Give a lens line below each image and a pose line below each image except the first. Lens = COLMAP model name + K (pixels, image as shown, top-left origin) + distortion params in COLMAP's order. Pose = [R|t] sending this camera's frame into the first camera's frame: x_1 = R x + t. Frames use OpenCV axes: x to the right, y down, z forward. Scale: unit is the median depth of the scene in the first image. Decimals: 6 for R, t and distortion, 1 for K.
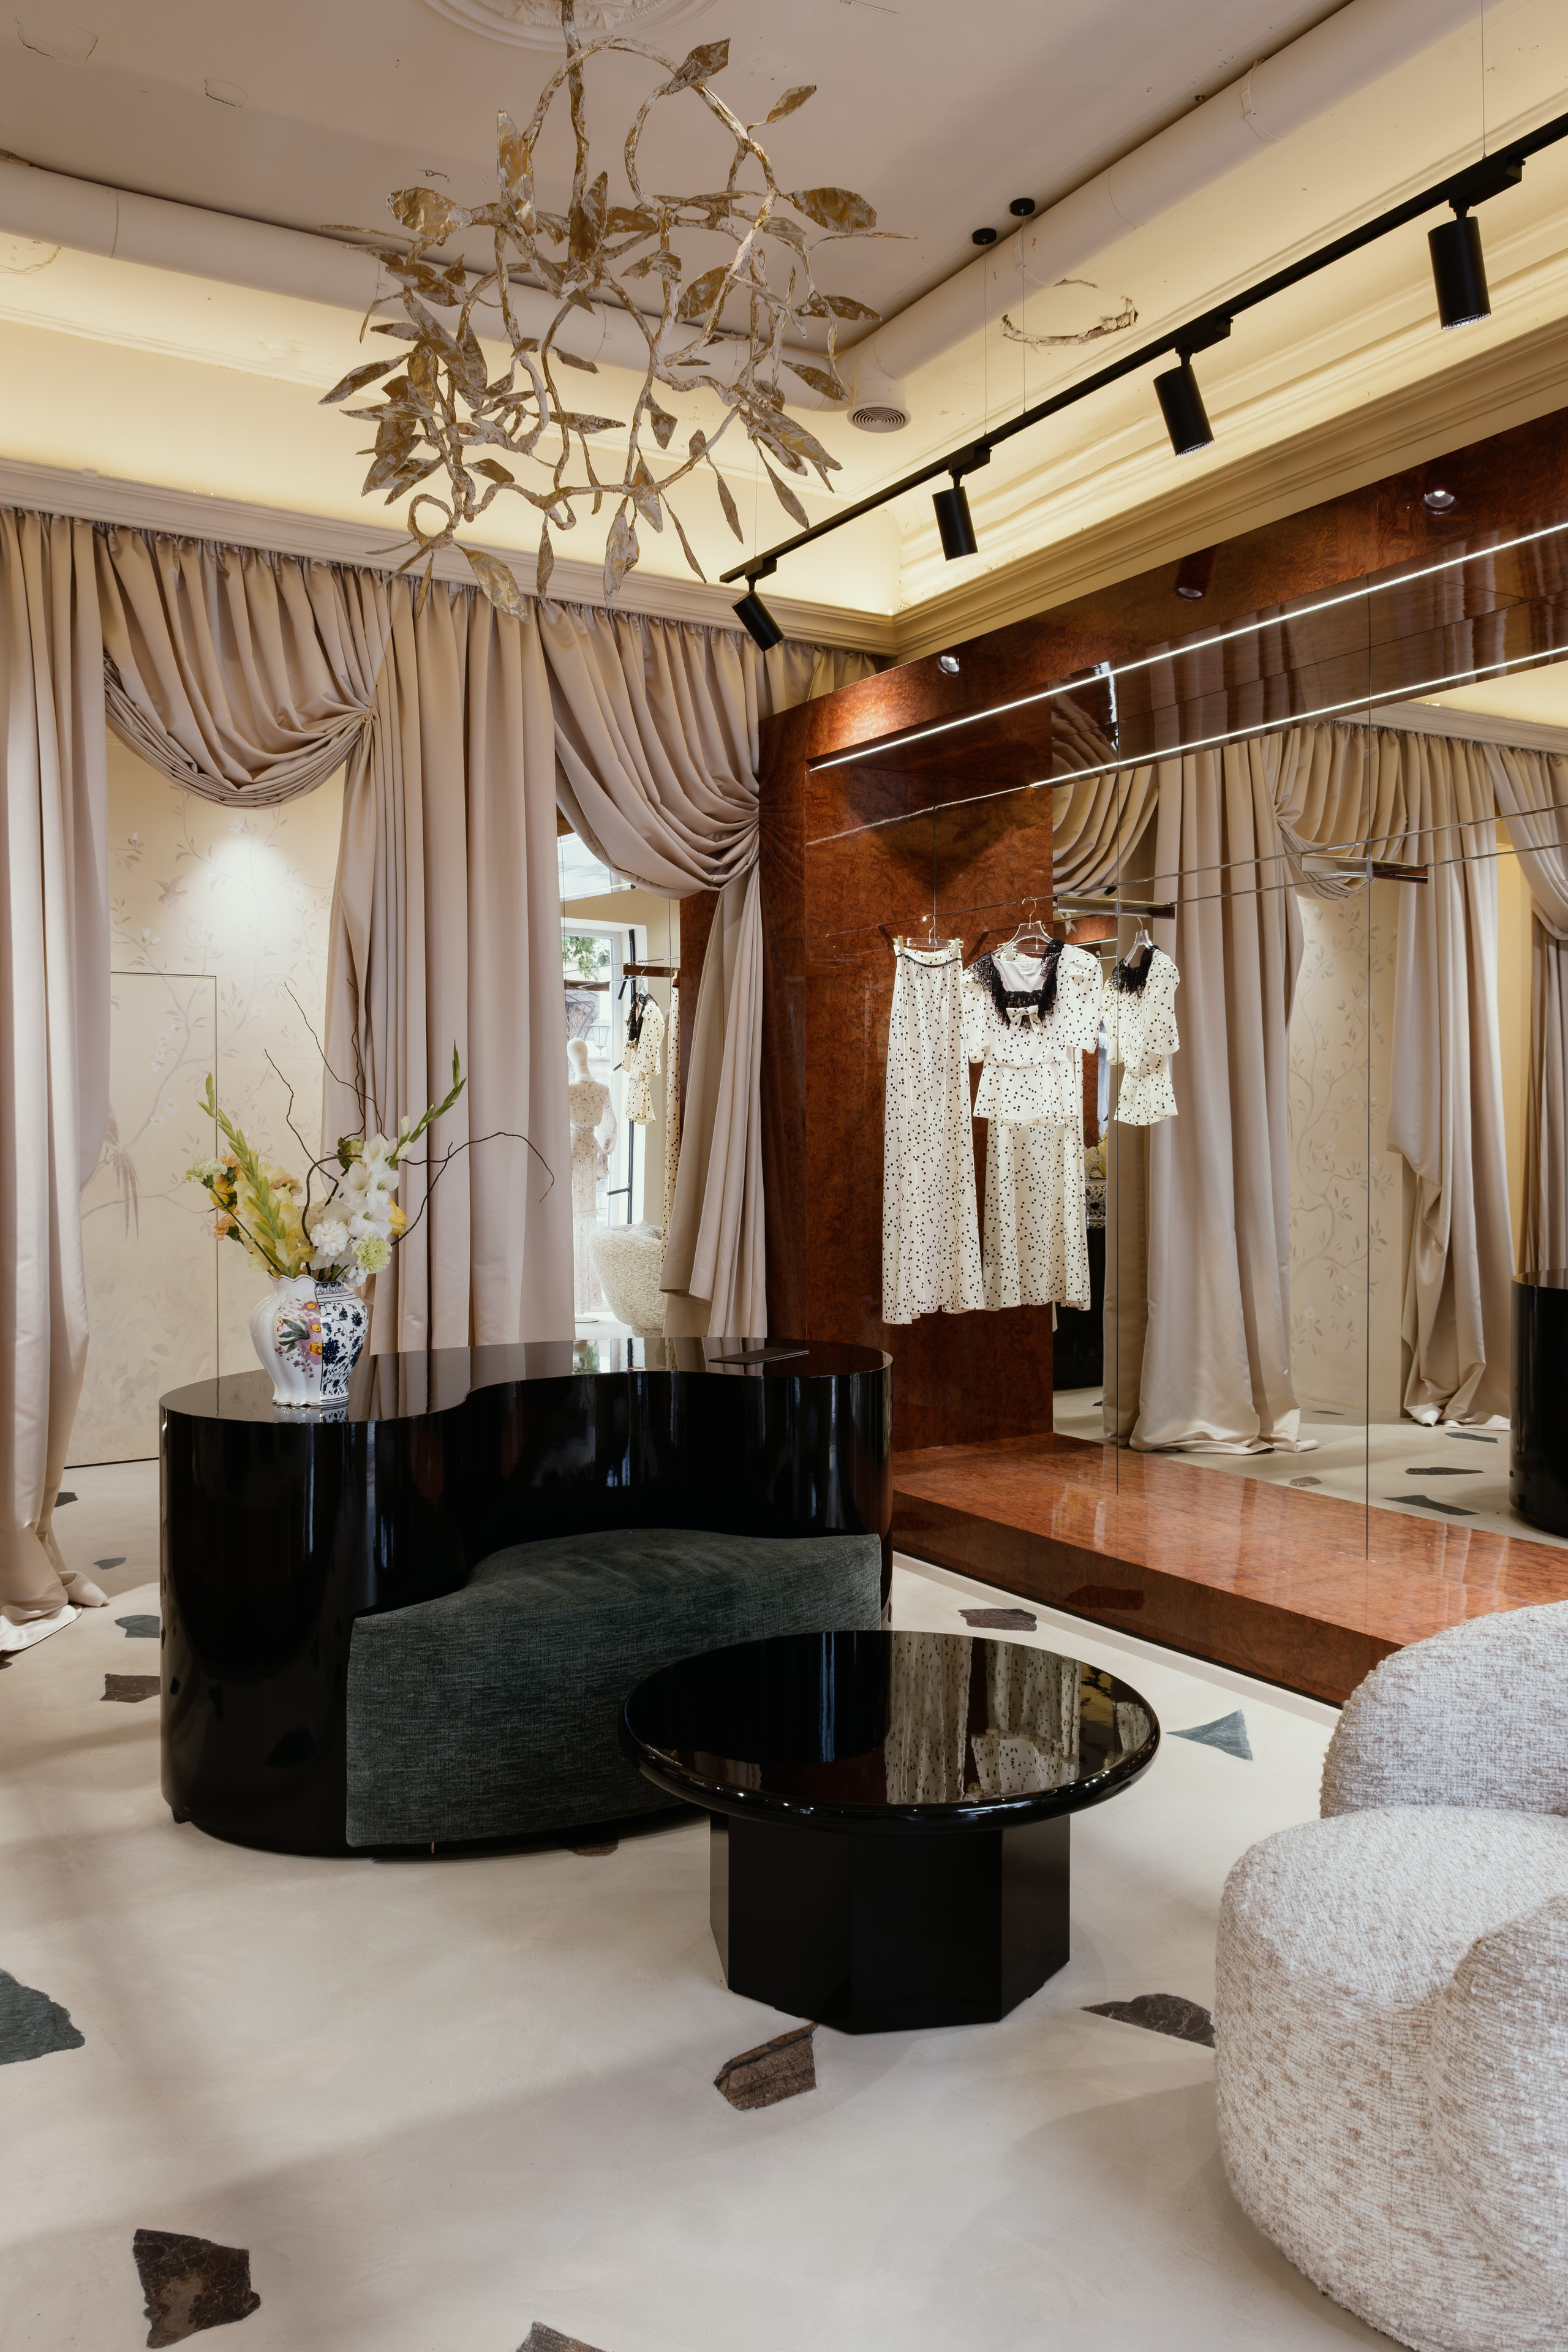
lens RADIAL K [[1828.2, 0, 796.5], [0, 1828.2, 1142.5], [0, 0, 1]] dist [-0.009199, -0.006557]
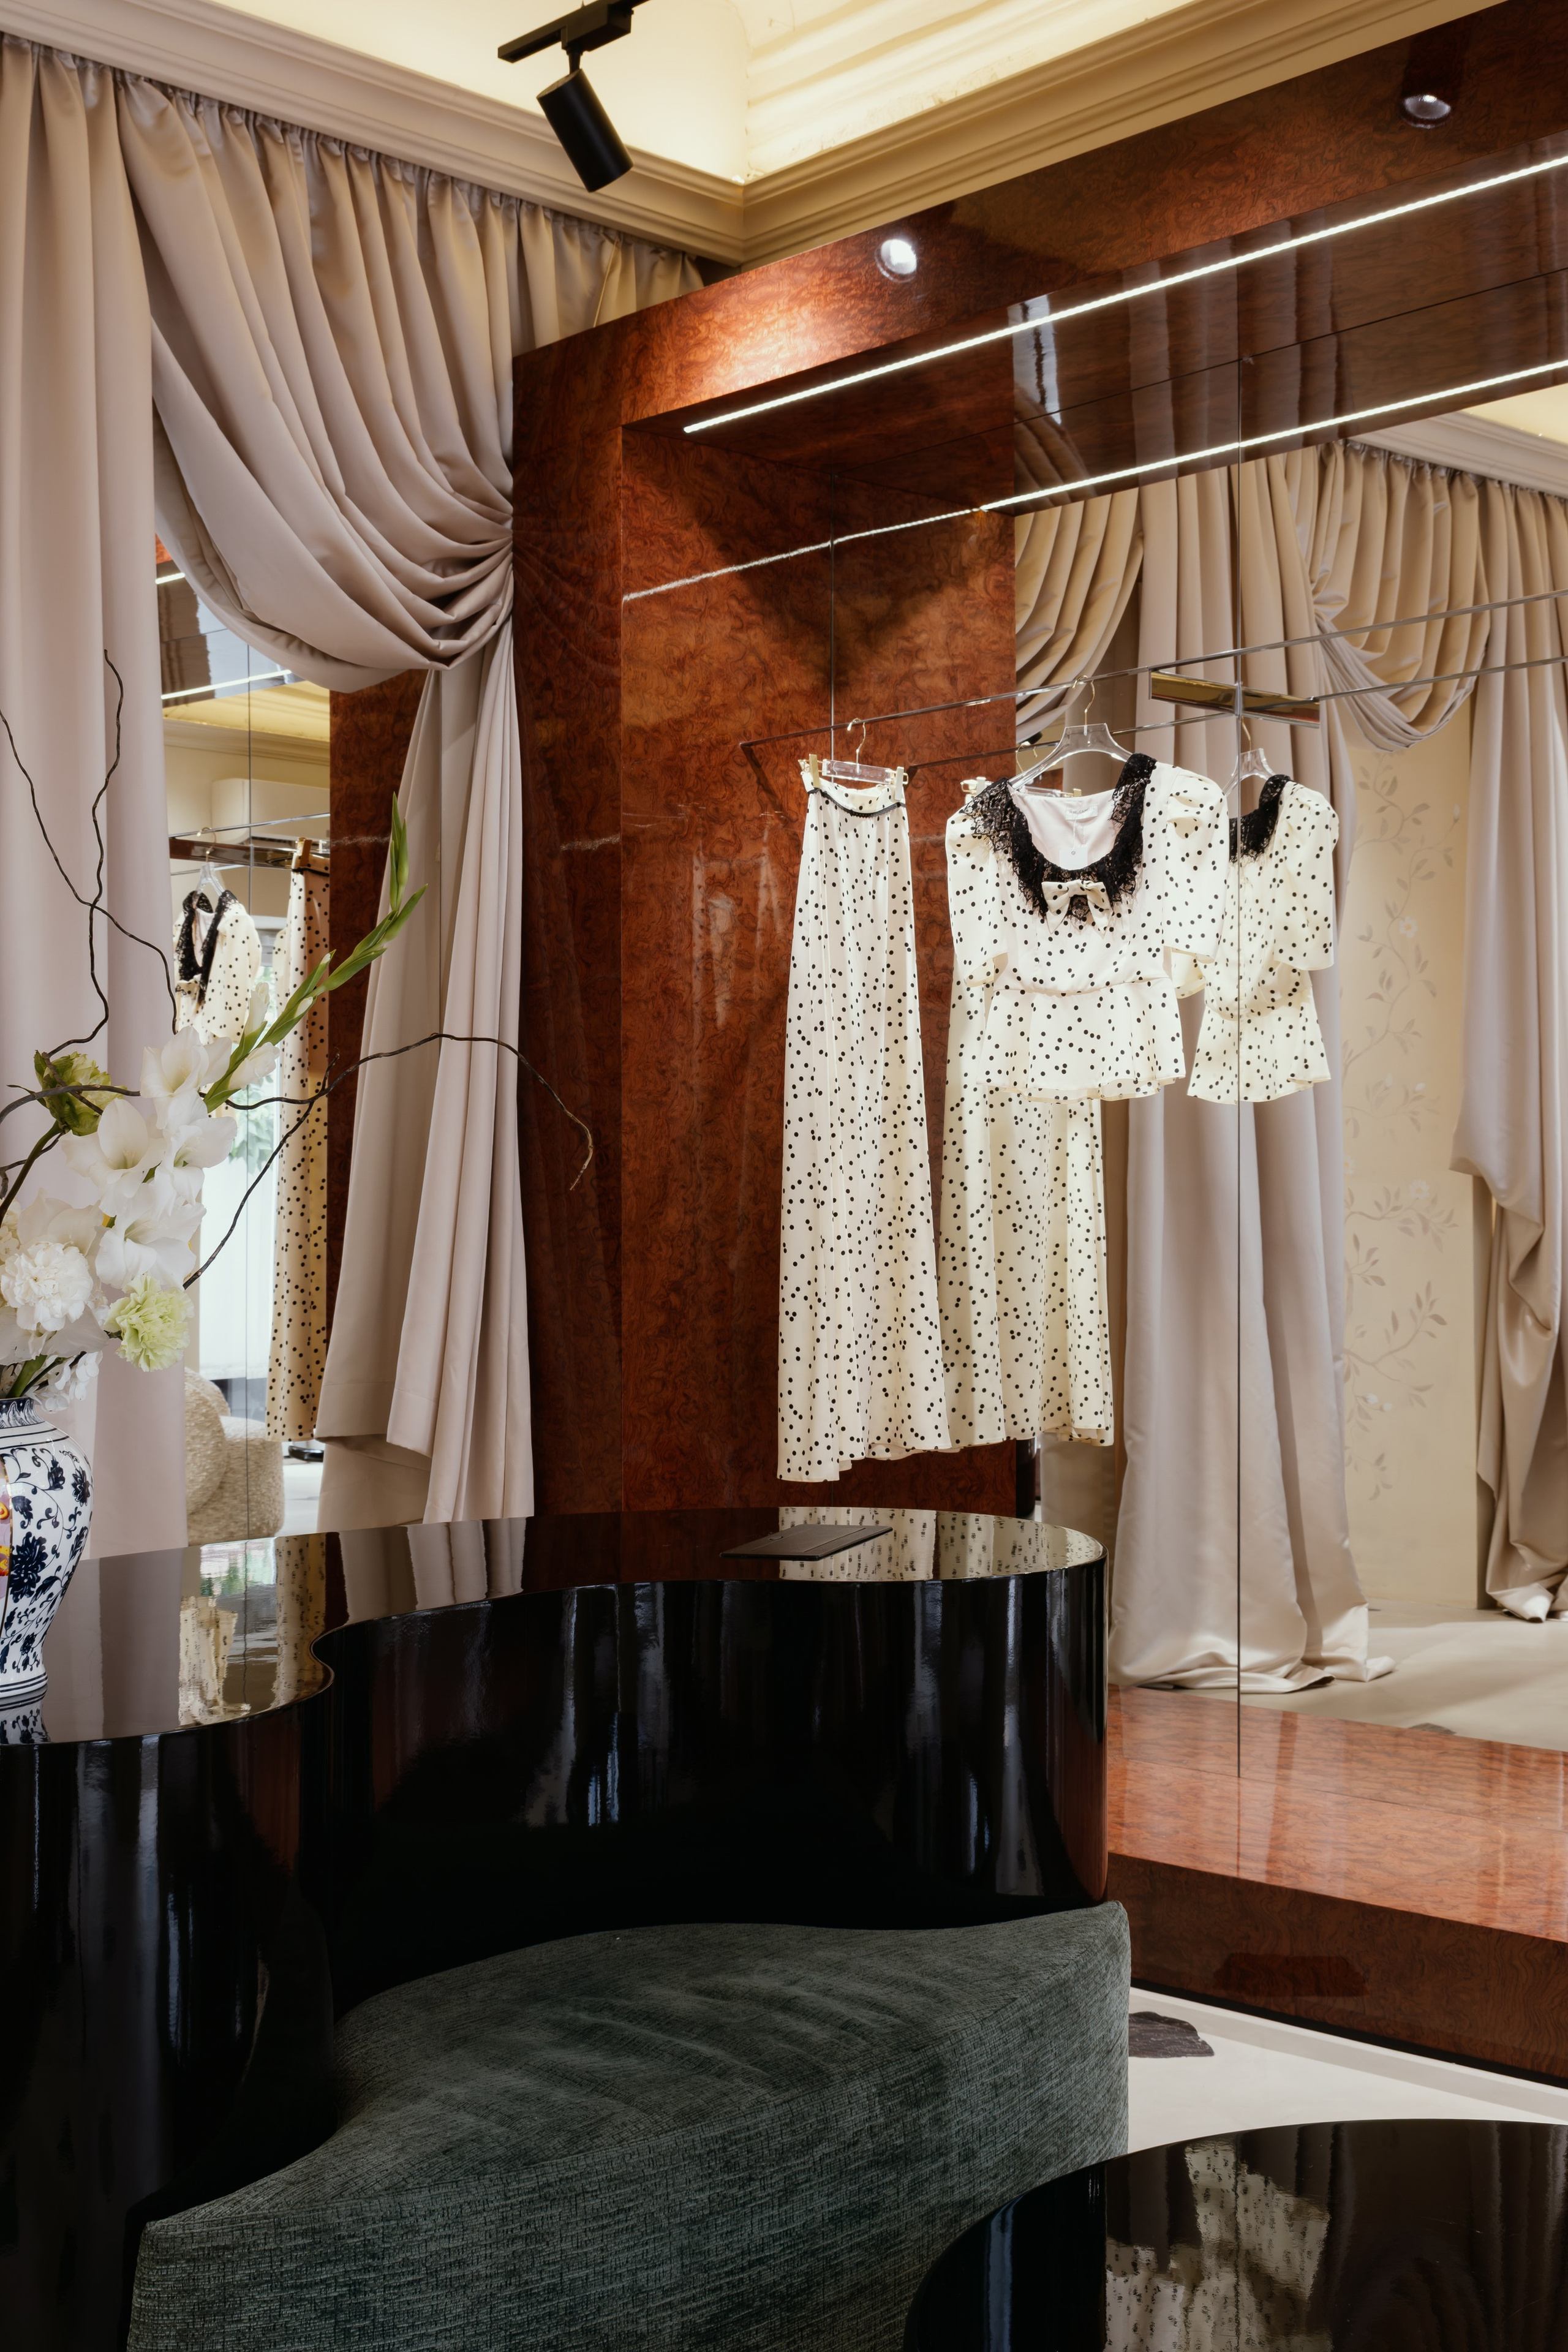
lens RADIAL K [[2841.4, 0, 895.3], [0, 2841.4, 1151.5], [0, 0, 1]] dist [-0.028603, -0.030832]
pose [[0.968963, -0.012928, 0.246867, -0.124286], [0.018898, 0.999583, -0.021829, 0.021461], [-0.246482, 0.025817, 0.968803, 0.186953]]
